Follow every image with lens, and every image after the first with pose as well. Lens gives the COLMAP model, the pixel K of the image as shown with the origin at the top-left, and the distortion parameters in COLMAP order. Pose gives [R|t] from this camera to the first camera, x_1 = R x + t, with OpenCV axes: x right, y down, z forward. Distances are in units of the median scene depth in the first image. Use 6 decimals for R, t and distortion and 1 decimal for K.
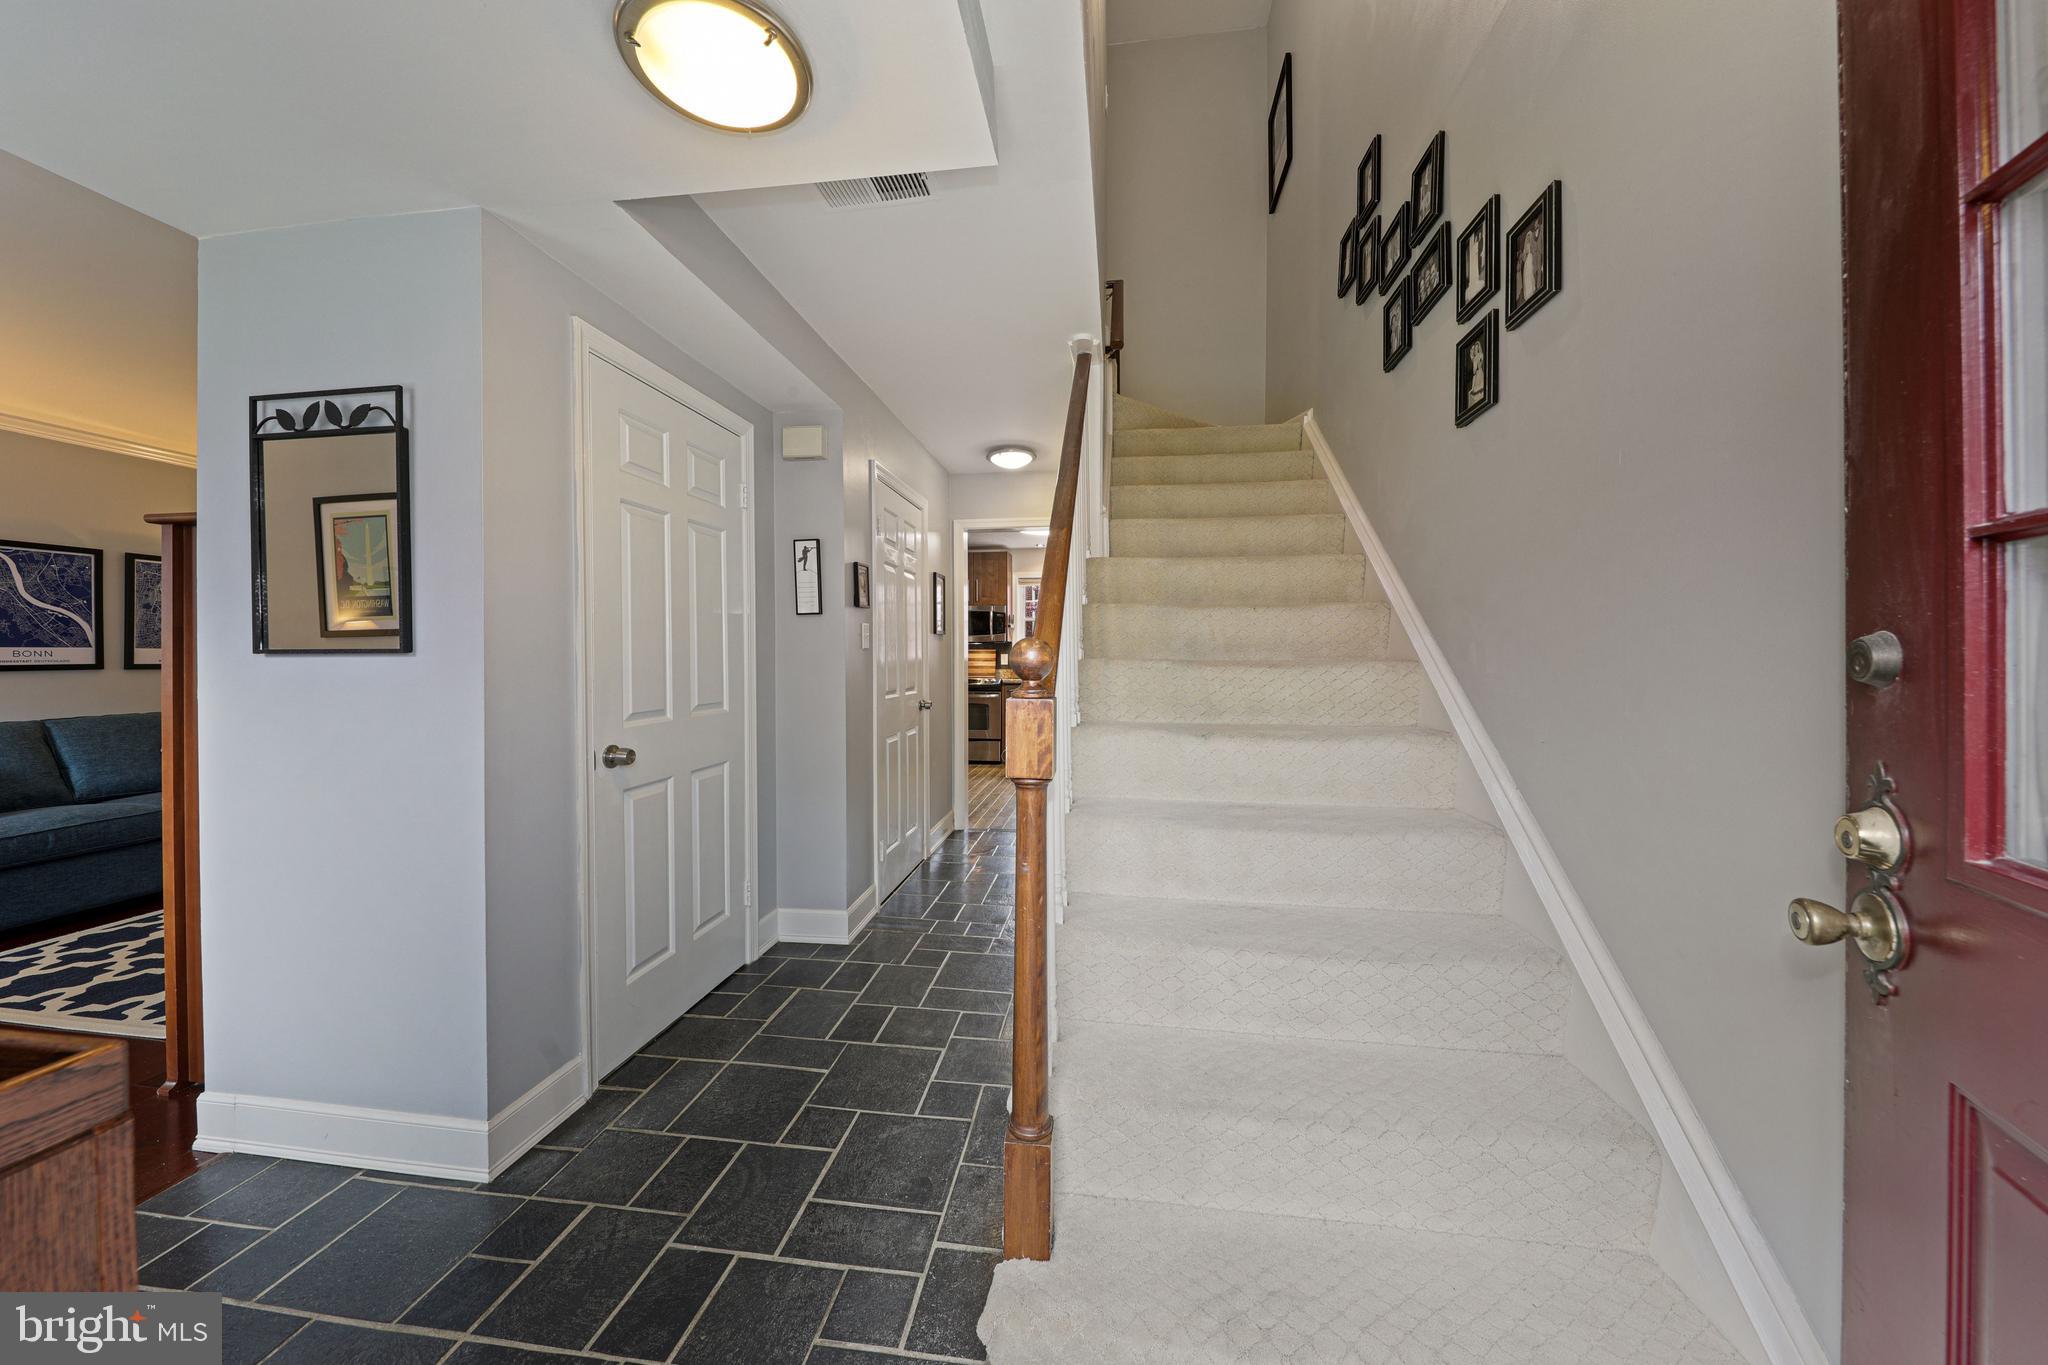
lens RADIAL K [[682.5, 0, 1017.3], [0, 682.5, 652.6], [0, 0, 1]] dist [-0.001523, -0.000362]
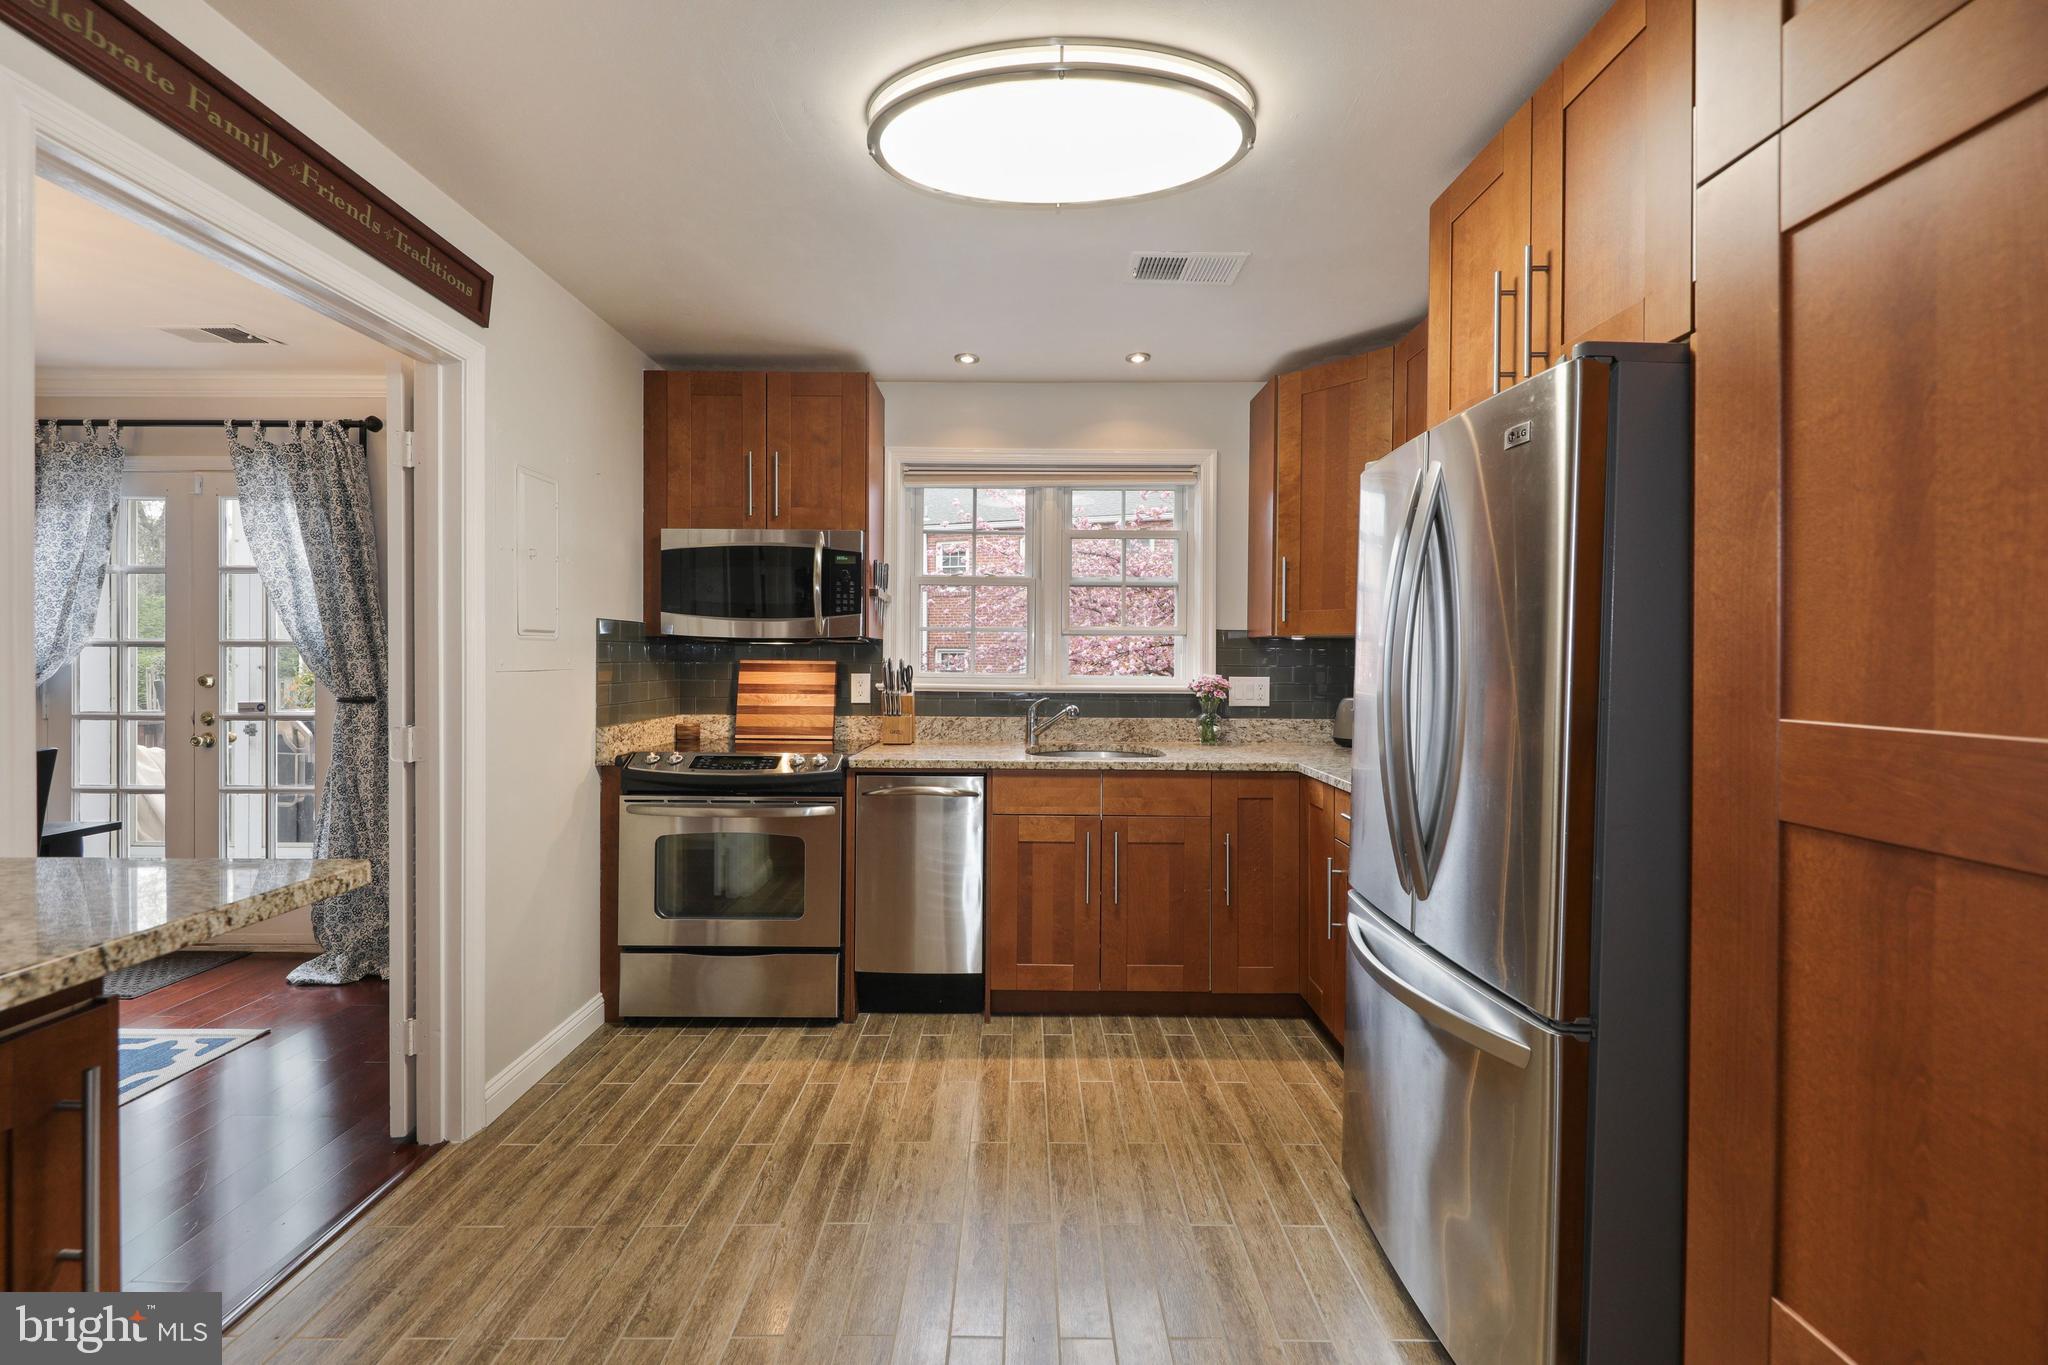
lens RADIAL K [[812.4, 0, 1030.7], [0, 812.4, 664.3], [0, 0, 1]] dist [-0.000038, -0.000370]
pose [[0.988439, 0.007444, 0.151439, 0.010340], [-0.009464, 0.999876, 0.012624, -0.018930], [-0.151326, -0.013911, 0.988386, 1.225810]]
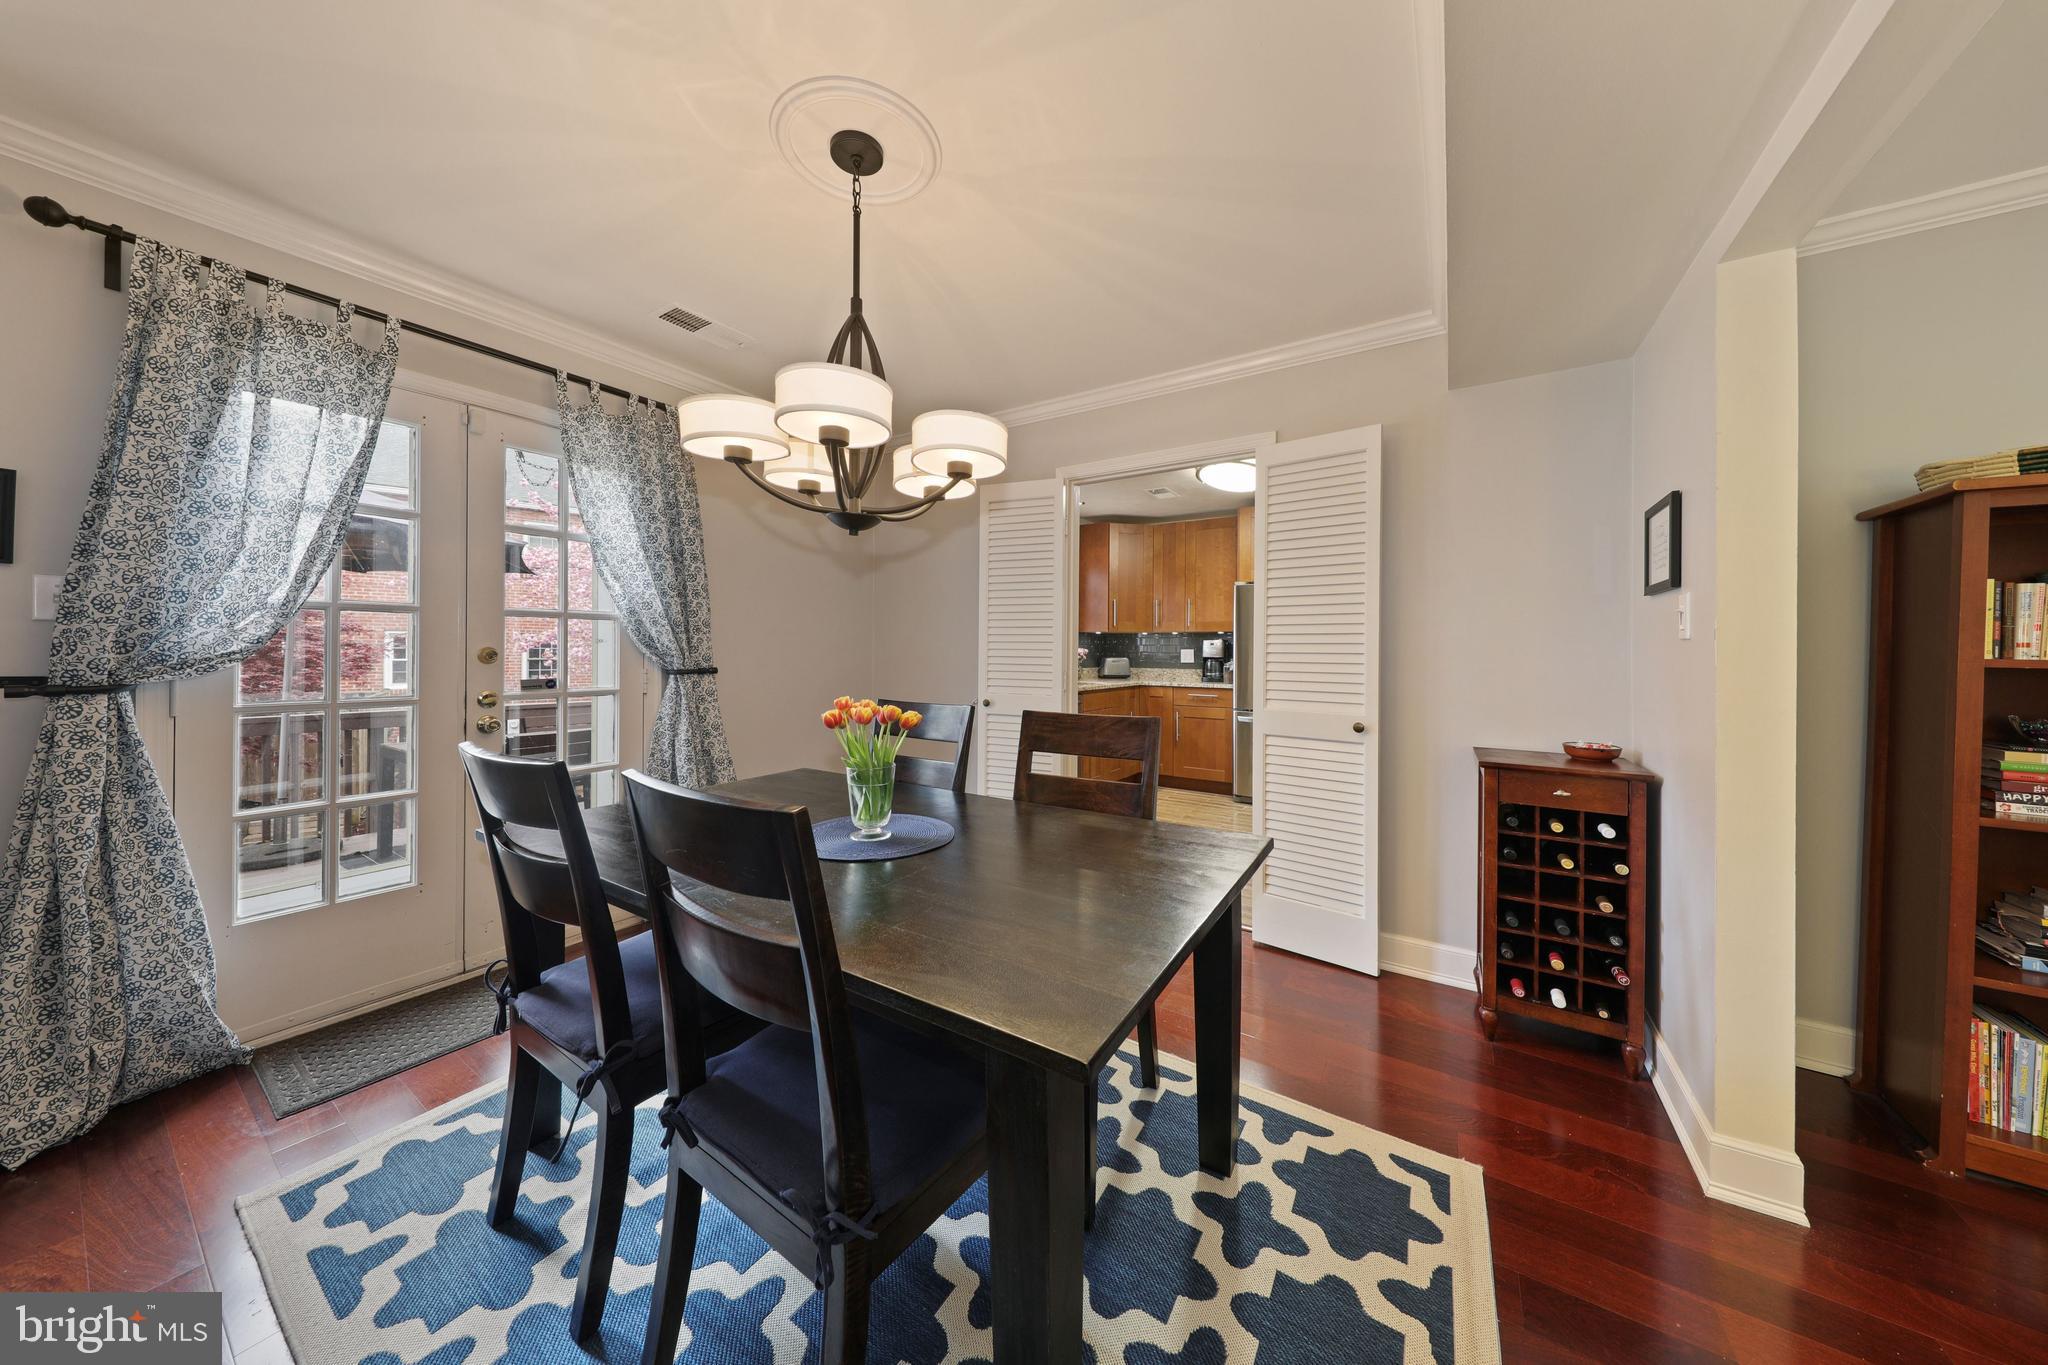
lens RADIAL K [[637.4, 0, 1022.6], [0, 637.4, 652.3], [0, 0, 1]] dist [-0.001913, -0.000348]
pose [[0.417847, 0.002976, 0.908512, -1.133207], [-0.012676, 0.999916, 0.002555, 0.009380], [-0.908429, -0.012584, 0.417850, 1.556026]]
